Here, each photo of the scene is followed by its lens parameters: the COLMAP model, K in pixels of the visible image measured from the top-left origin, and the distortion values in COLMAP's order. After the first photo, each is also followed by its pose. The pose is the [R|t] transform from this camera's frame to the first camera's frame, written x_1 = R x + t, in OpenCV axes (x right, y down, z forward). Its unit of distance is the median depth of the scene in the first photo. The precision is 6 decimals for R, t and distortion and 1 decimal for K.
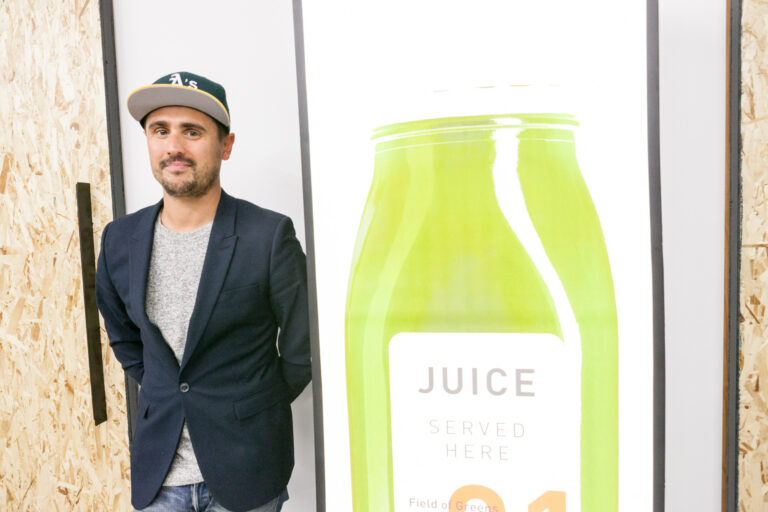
lens RADIAL K [[520.8, 0, 384.1], [0, 520.8, 258.3], [0, 0, 1]] dist [-0.021856, 0.006772]
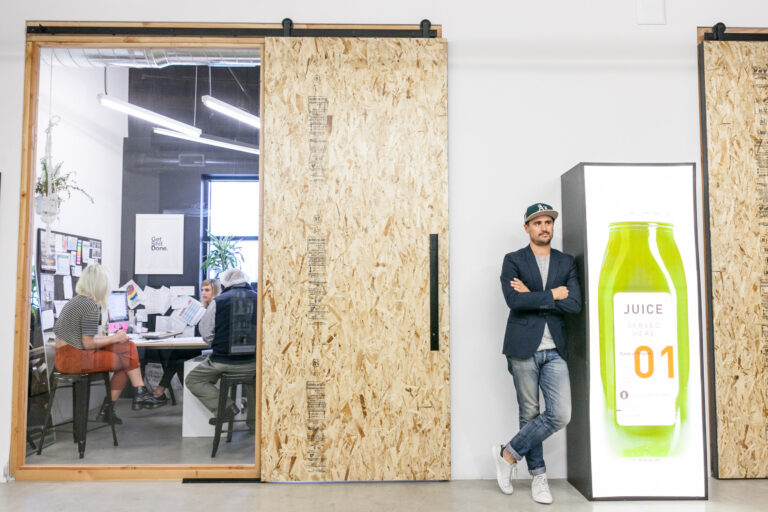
lens RADIAL K [[613.1, 0, 383.5], [0, 613.1, 253.5], [0, 0, 1]] dist [0.009486, -0.003524]
pose [[0.971110, 0.050679, 0.233189, -1.366692], [-0.019067, 0.990543, -0.135868, 0.277759], [-0.237869, 0.127497, 0.962893, -1.345966]]
